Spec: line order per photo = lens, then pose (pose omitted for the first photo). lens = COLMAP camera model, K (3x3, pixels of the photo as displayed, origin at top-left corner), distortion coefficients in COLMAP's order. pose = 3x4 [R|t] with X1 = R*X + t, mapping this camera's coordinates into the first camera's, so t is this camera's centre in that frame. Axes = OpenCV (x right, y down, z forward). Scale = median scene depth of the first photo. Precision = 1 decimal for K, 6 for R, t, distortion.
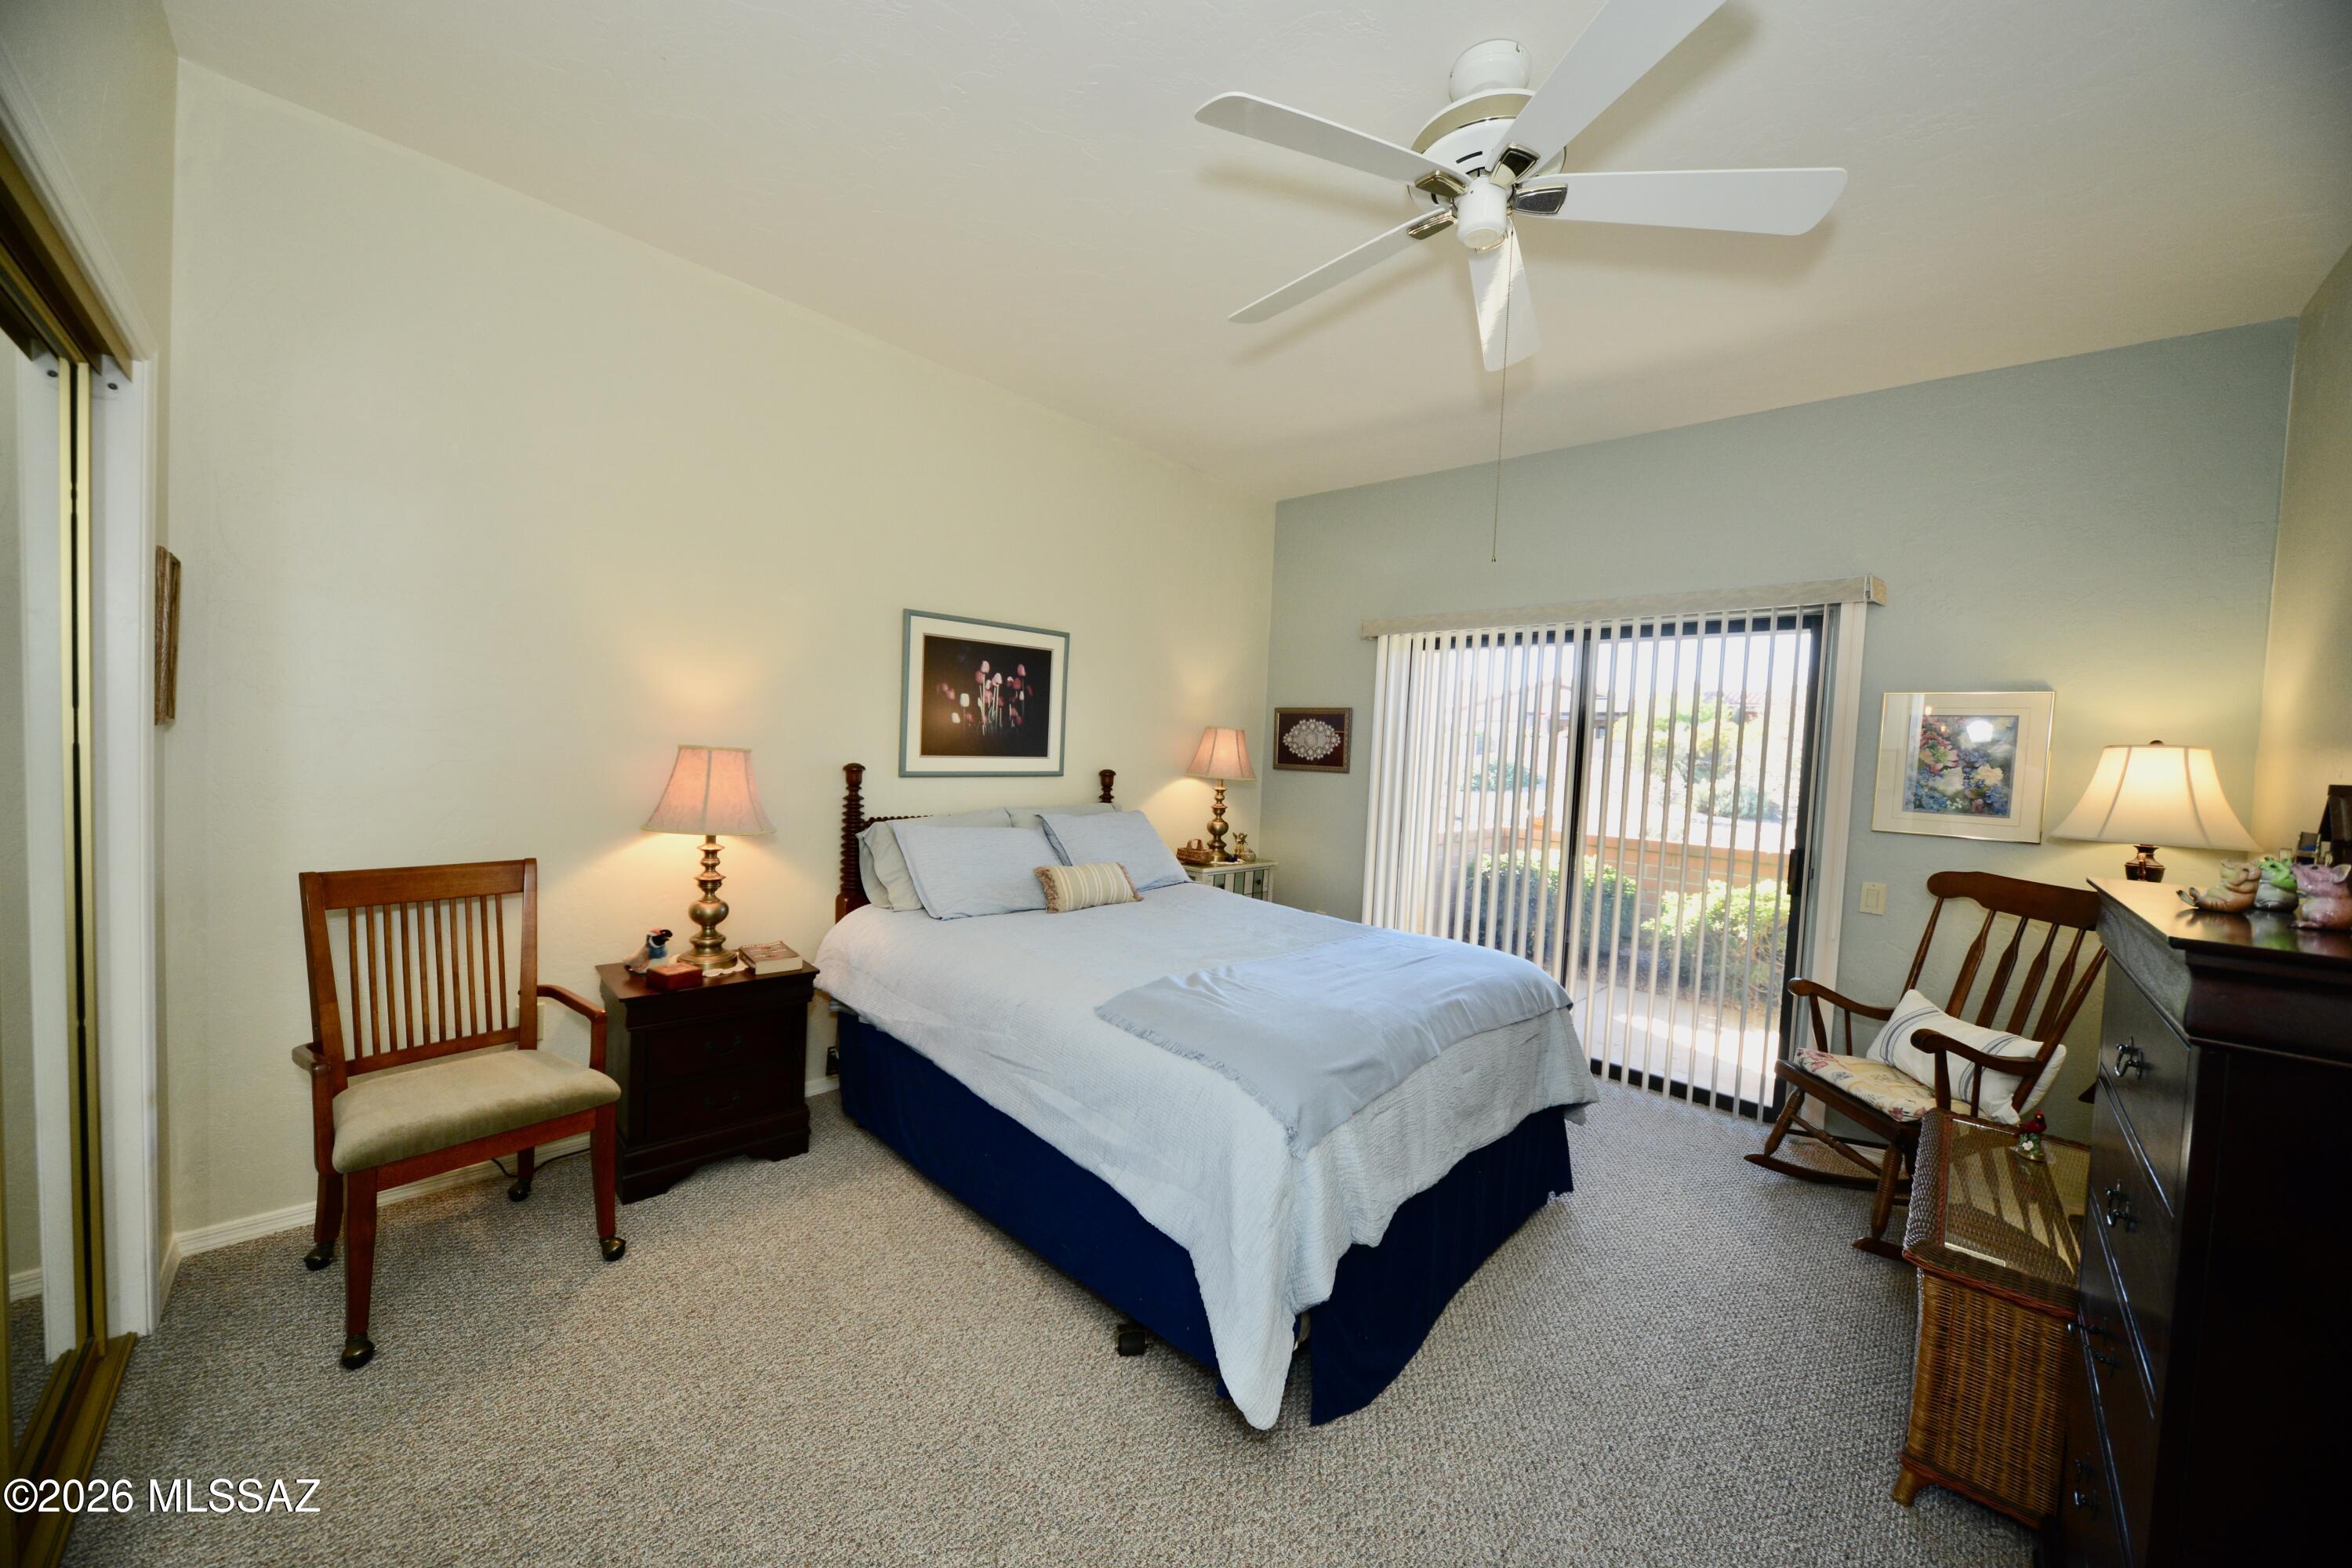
lens RADIAL K [[813.3, 0, 1176.0], [0, 813.3, 784.0], [0, 0, 1]] dist [-0.011809, 0.000130]
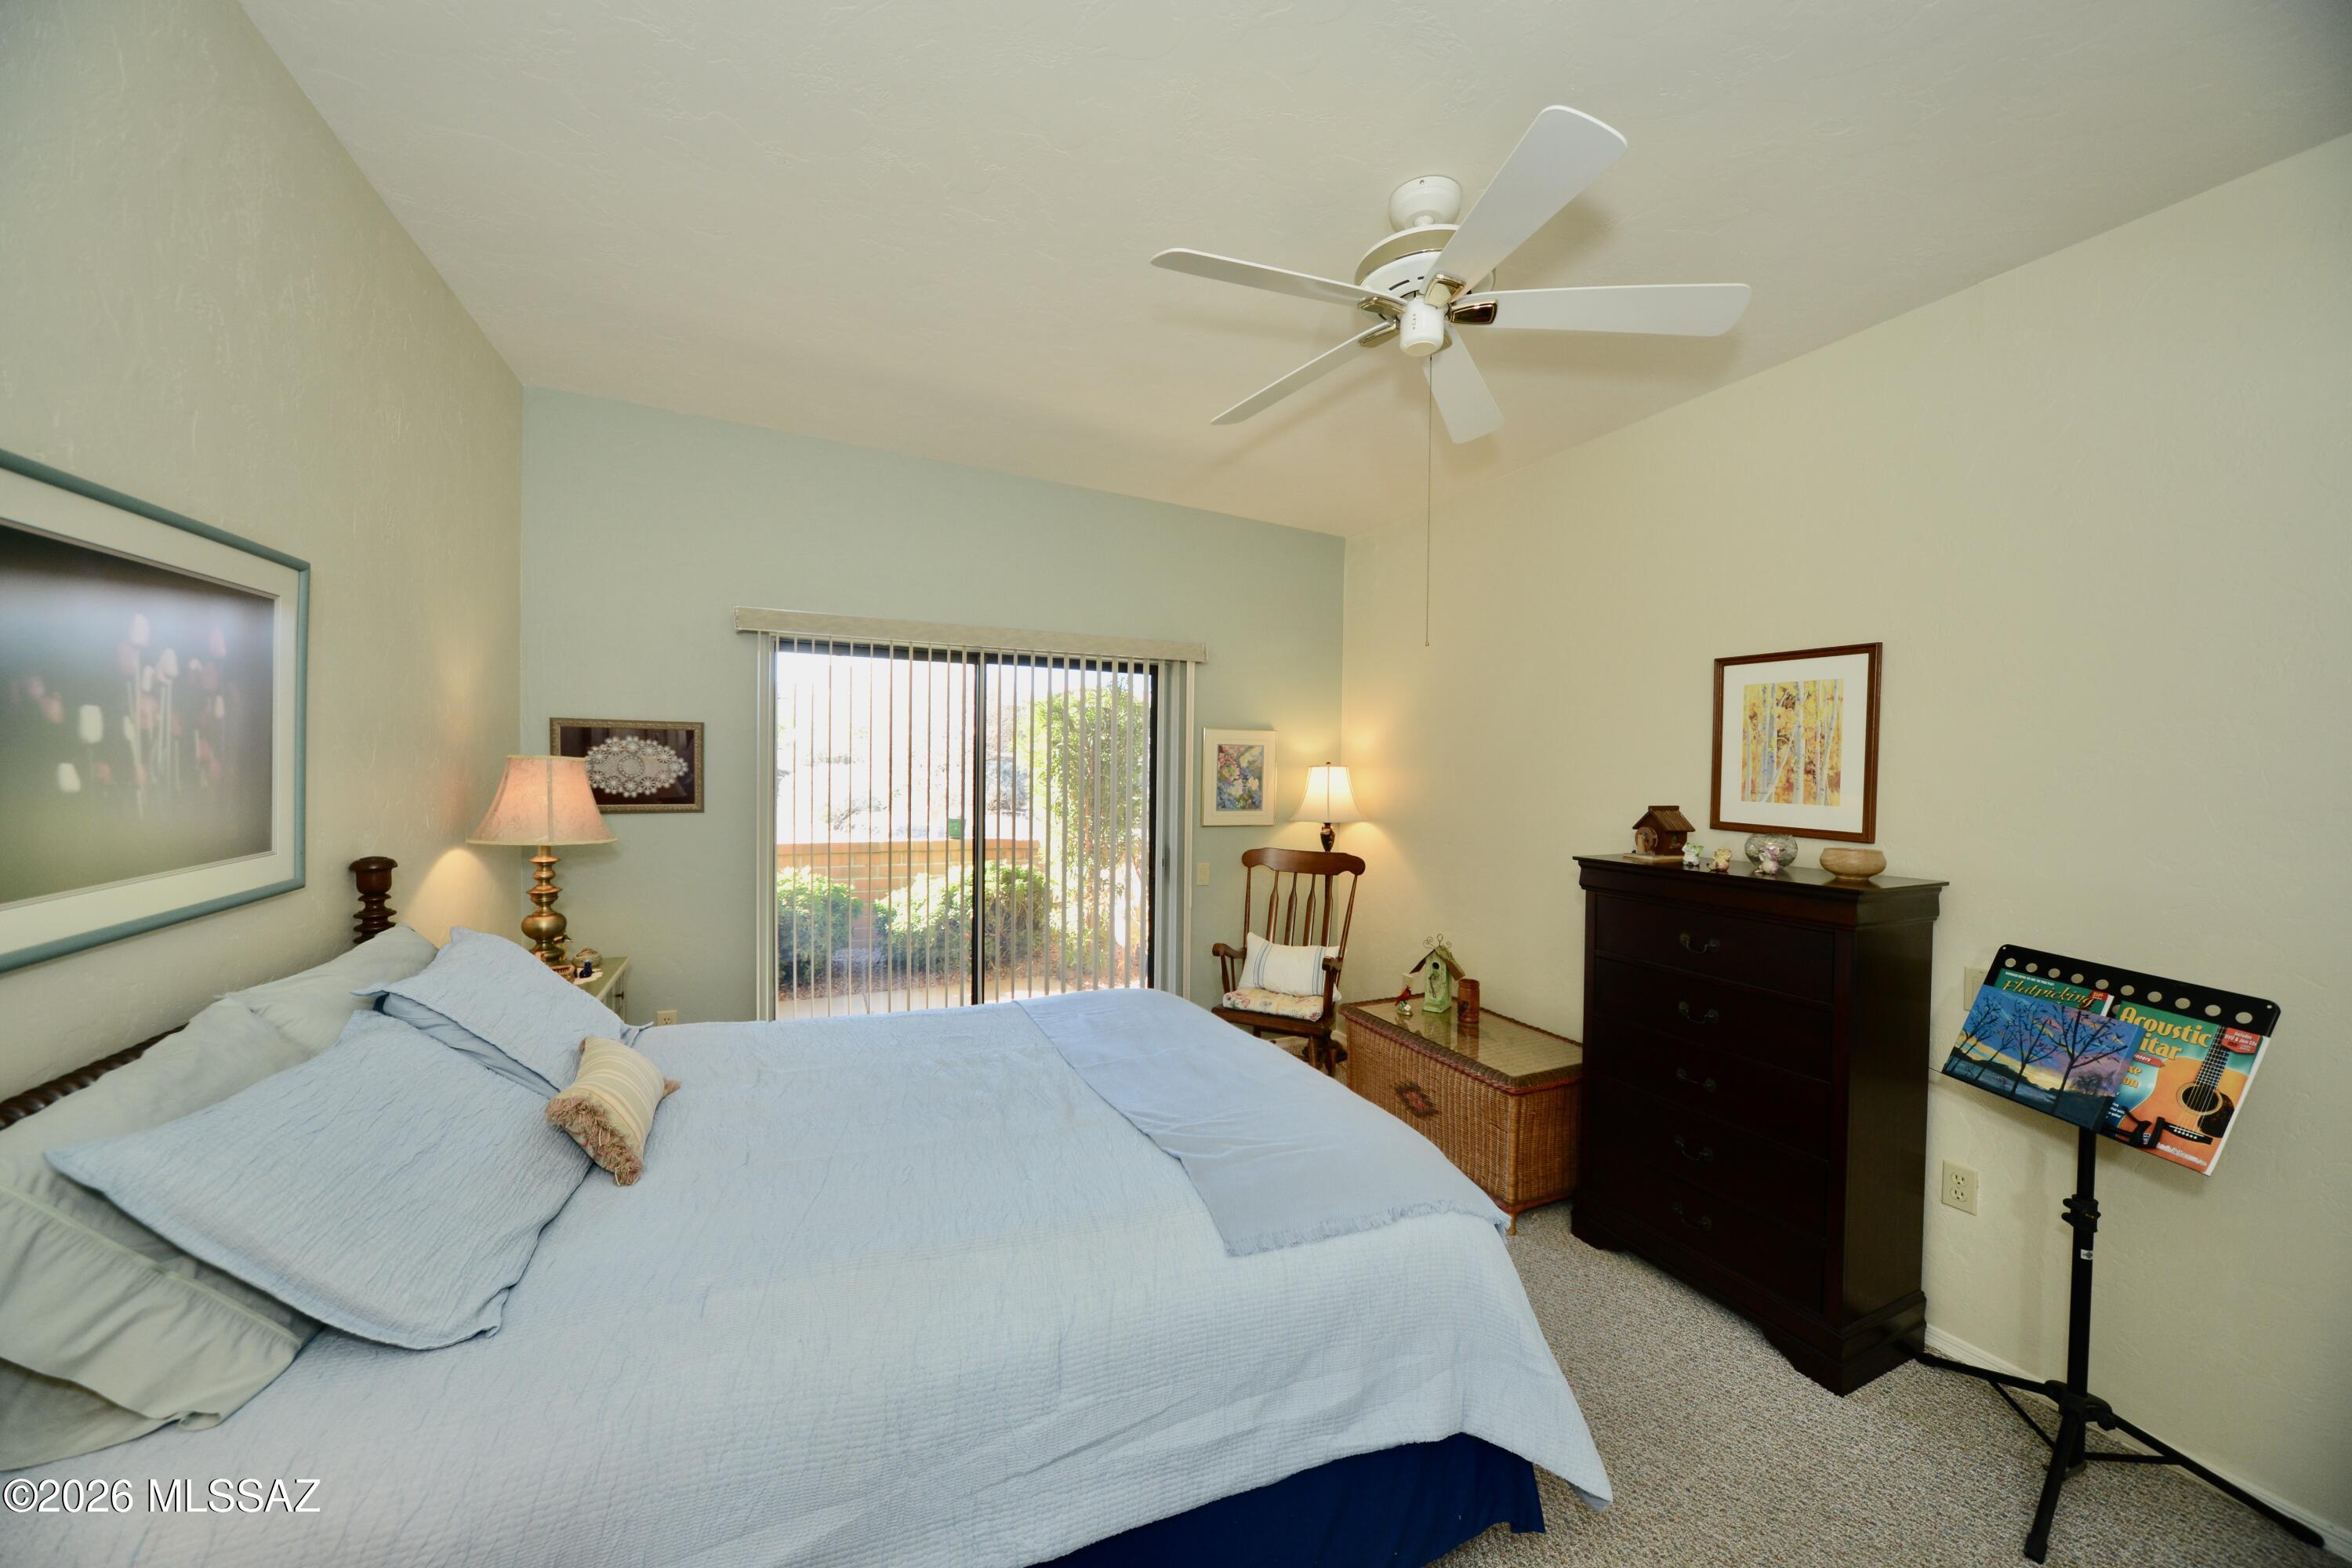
lens RADIAL K [[813.3, 0, 1176.0], [0, 813.3, 784.0], [0, 0, 1]] dist [-0.011809, 0.000130]
pose [[0.372660, -0.061940, 0.925898, -0.479347], [0.039898, 0.997917, 0.050699, -0.092752], [-0.927110, 0.018048, 0.374355, 0.536442]]
